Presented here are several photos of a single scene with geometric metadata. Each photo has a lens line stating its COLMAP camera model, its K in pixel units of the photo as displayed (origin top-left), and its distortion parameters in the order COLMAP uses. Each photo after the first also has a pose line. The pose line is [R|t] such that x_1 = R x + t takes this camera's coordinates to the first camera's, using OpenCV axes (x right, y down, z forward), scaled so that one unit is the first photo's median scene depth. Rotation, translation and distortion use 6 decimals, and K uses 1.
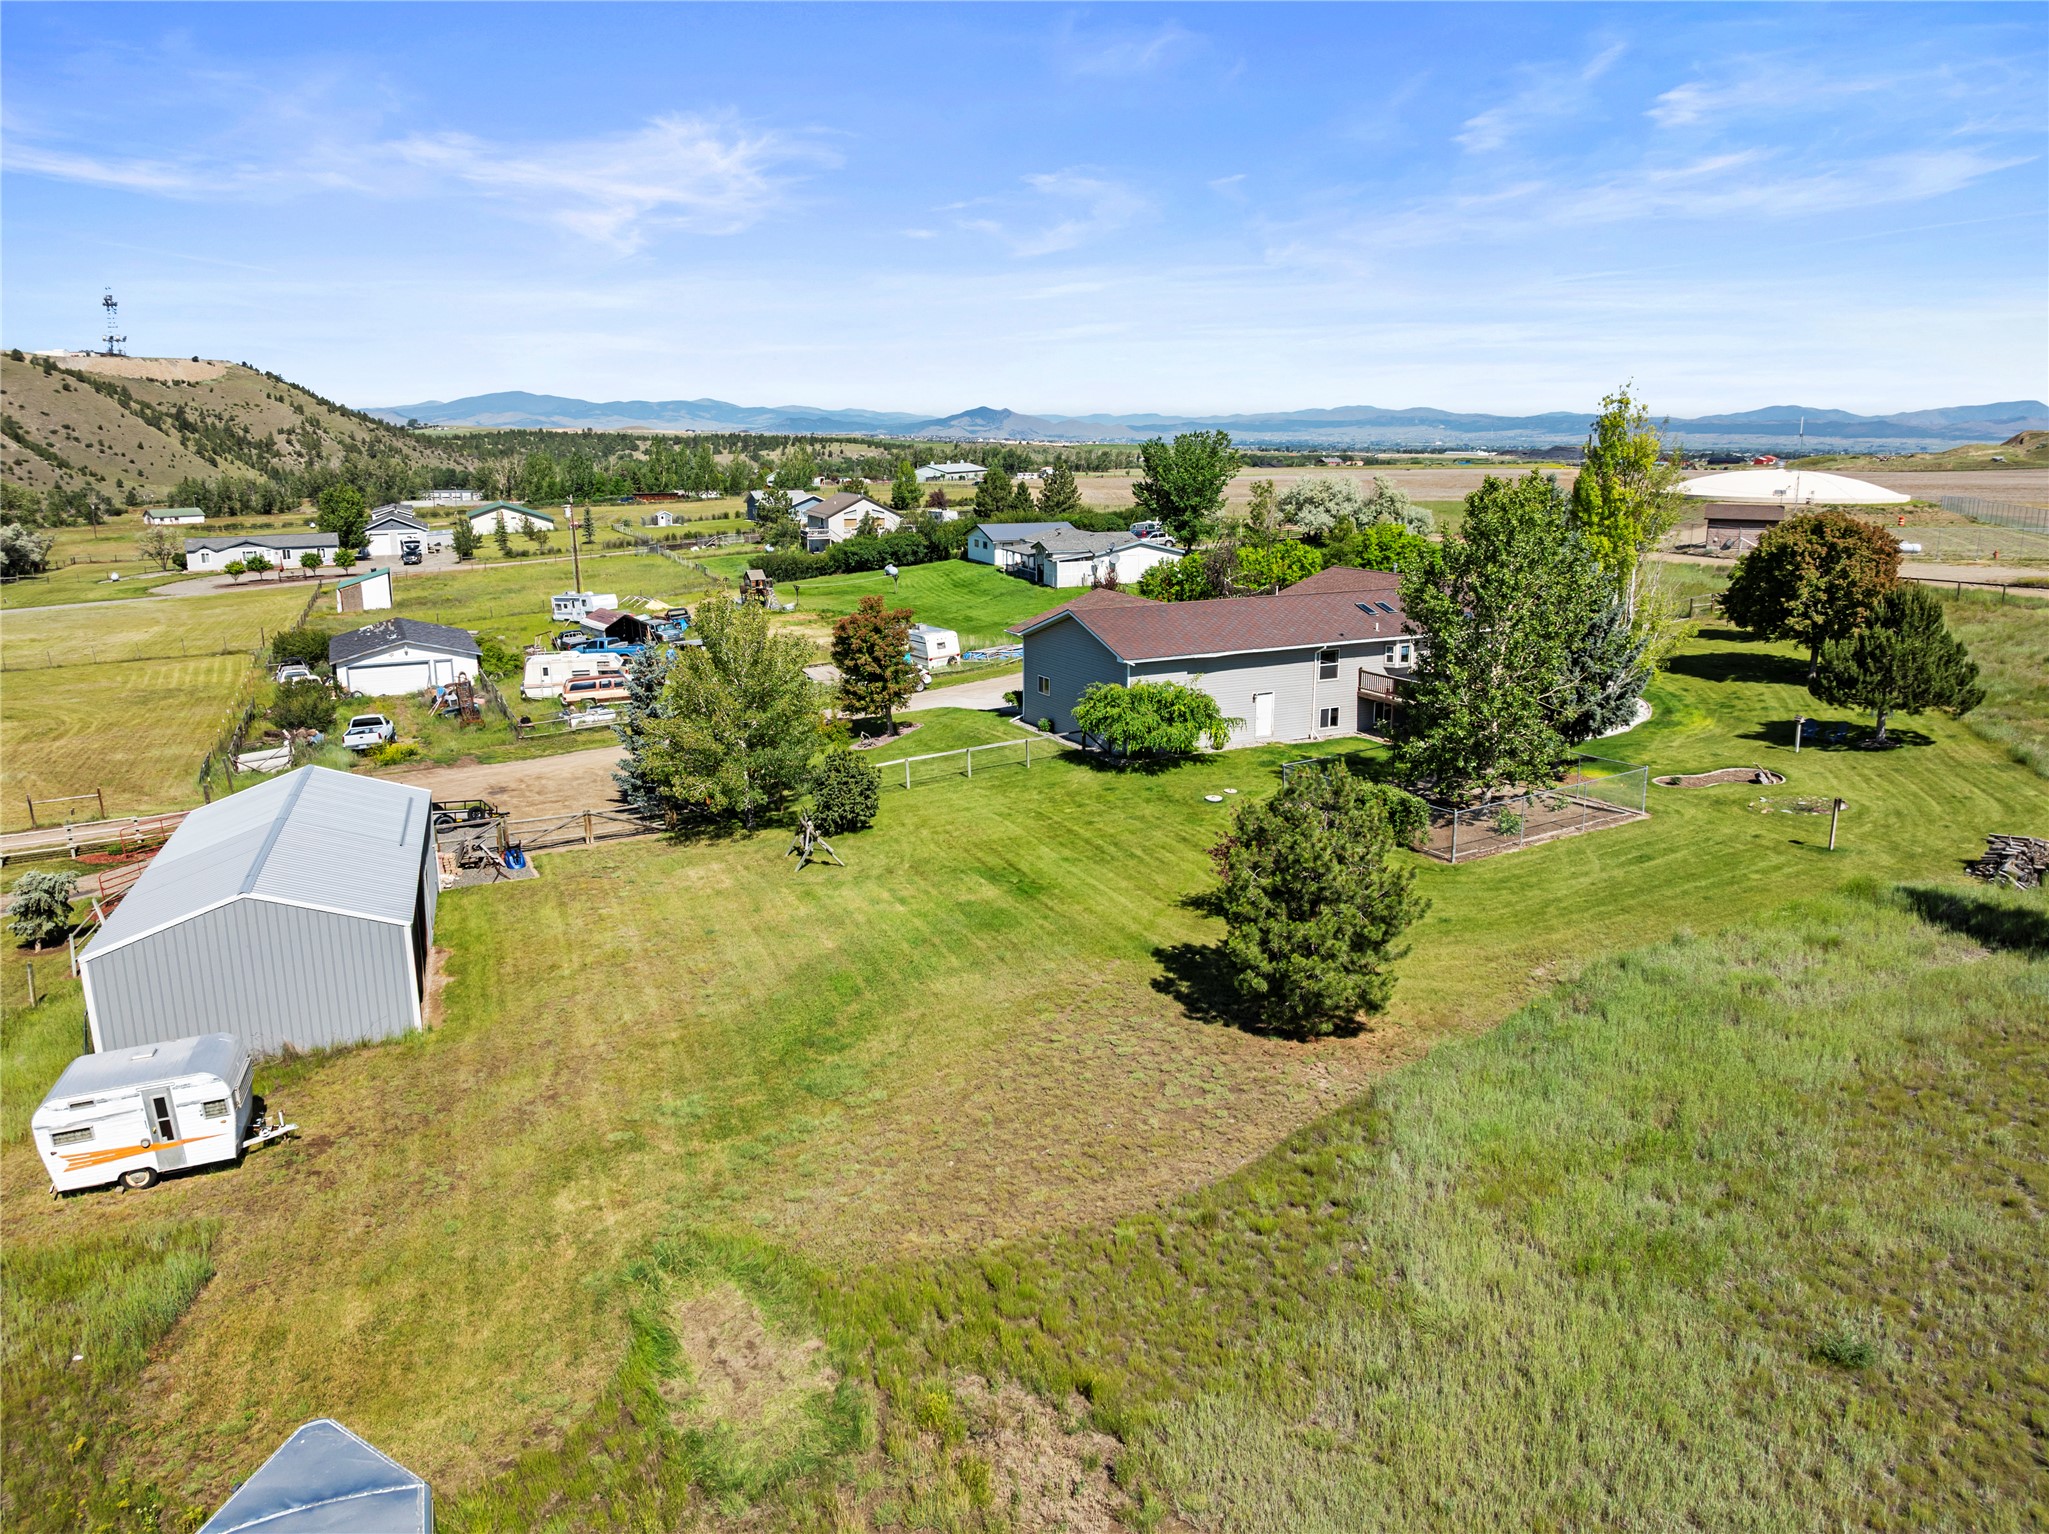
lens RADIAL K [[1448.6, 0, 1028.8], [0, 1448.6, 760.3], [0, 0, 1]] dist [-0.056619, 0.029281]
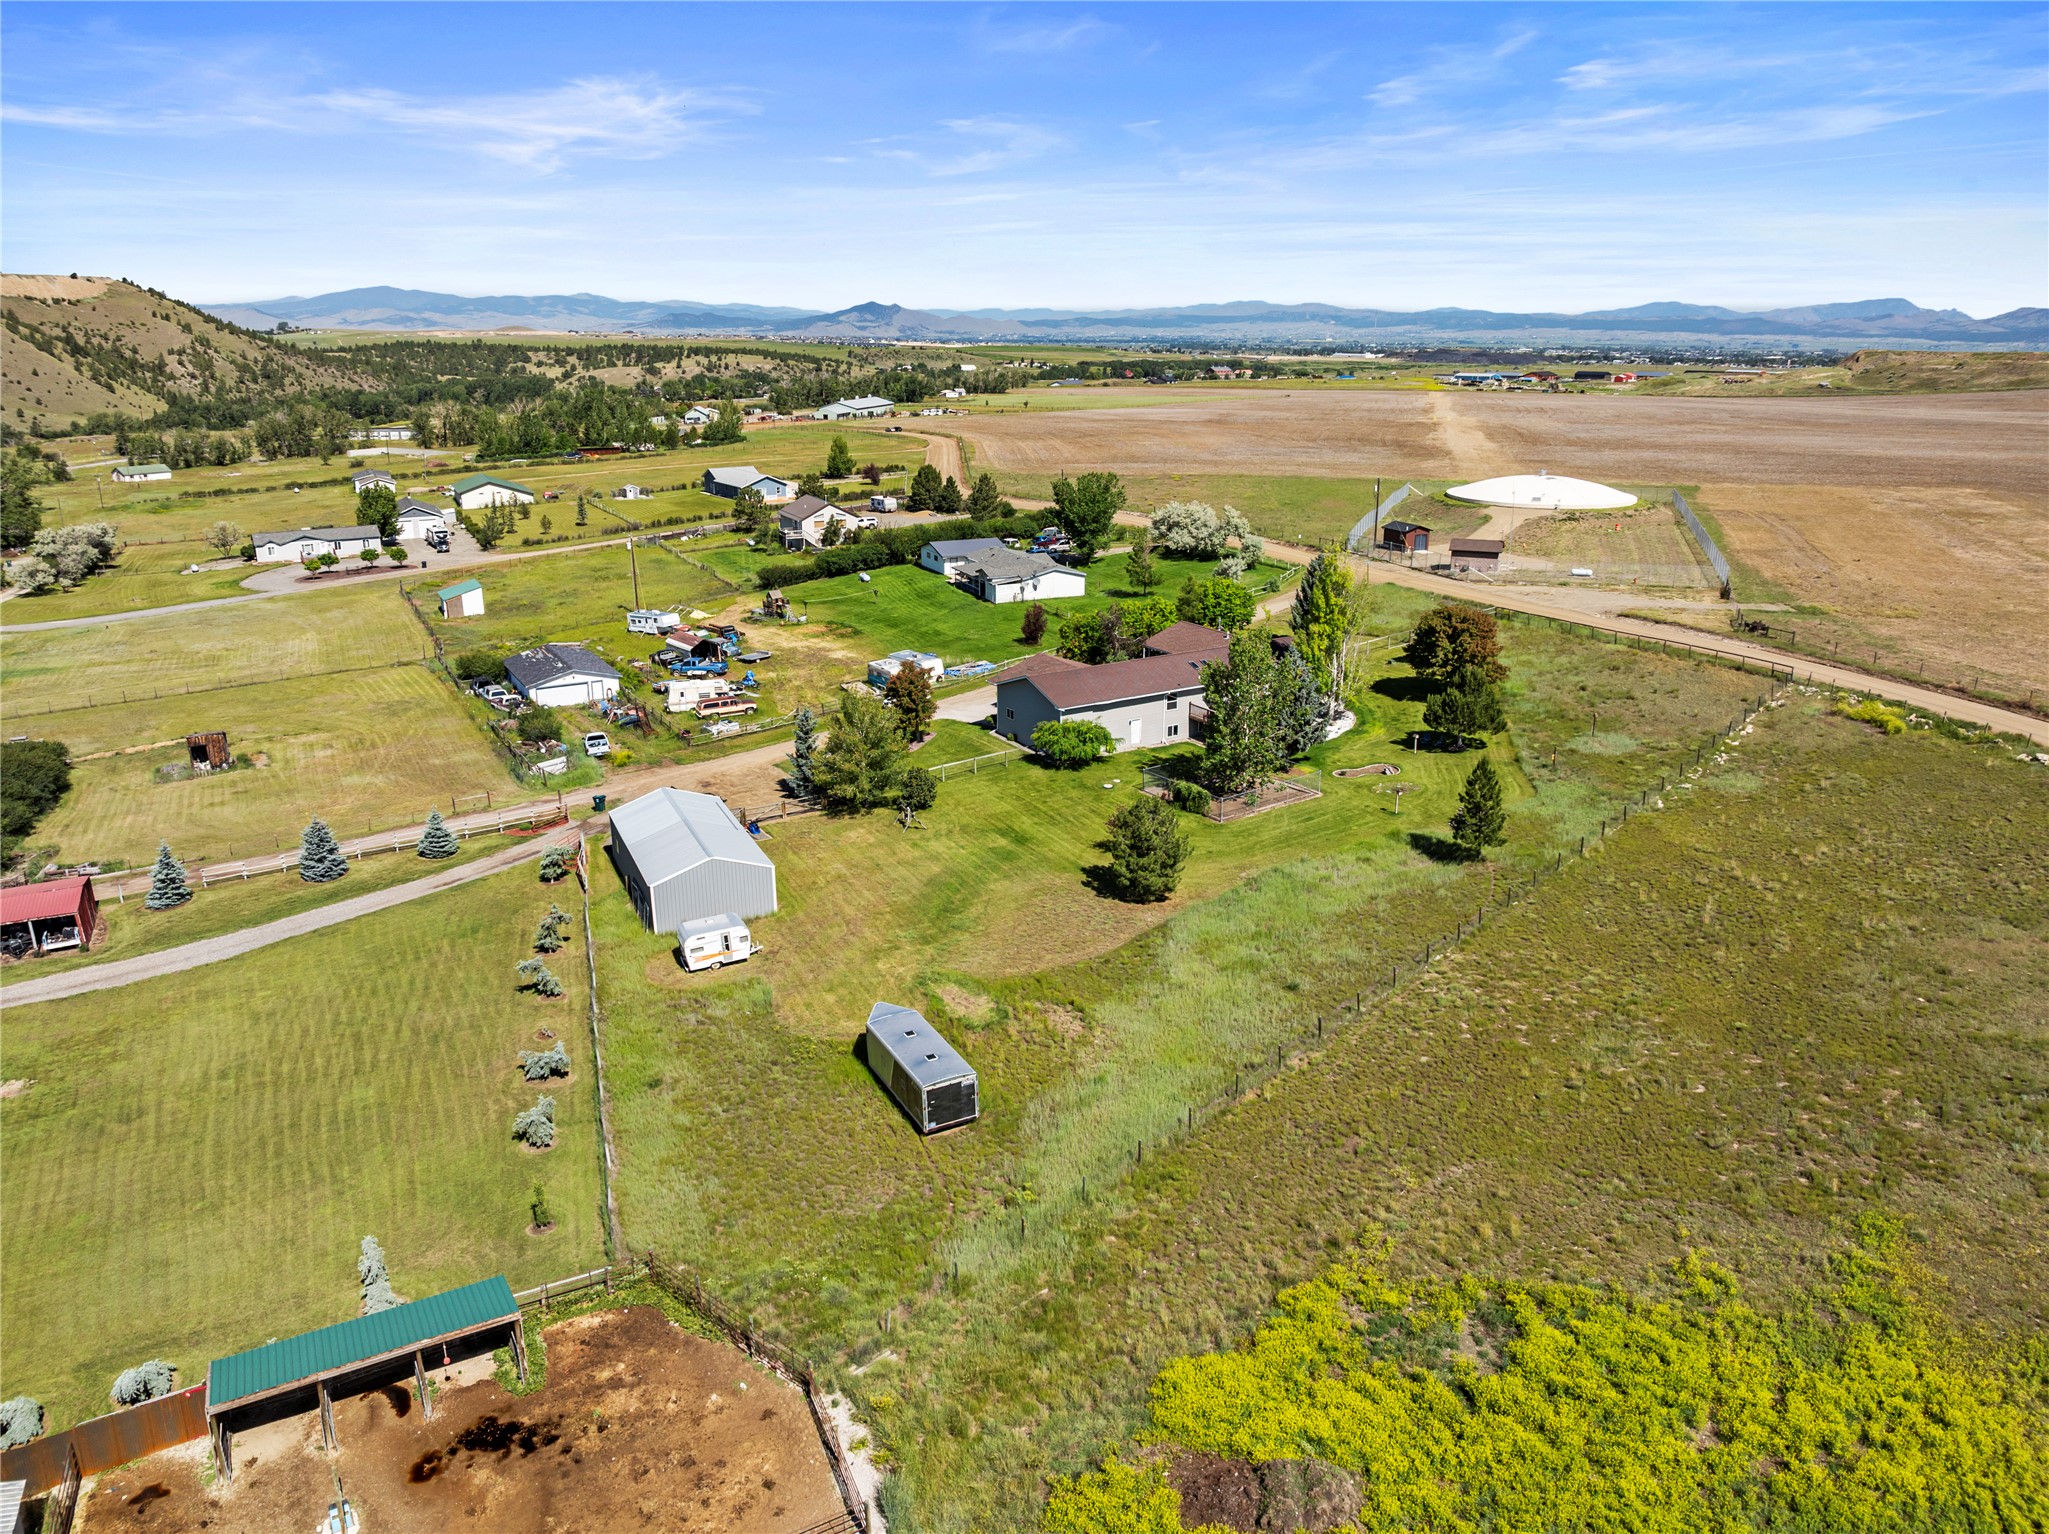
lens RADIAL K [[1448.6, 0, 1028.8], [0, 1448.6, 760.3], [0, 0, 1]] dist [-0.056619, 0.029281]
pose [[0.997331, -0.020282, 0.070138, -0.090389], [0.015420, 0.997484, 0.069190, -0.116018], [-0.071365, -0.067924, 0.995135, -0.735019]]
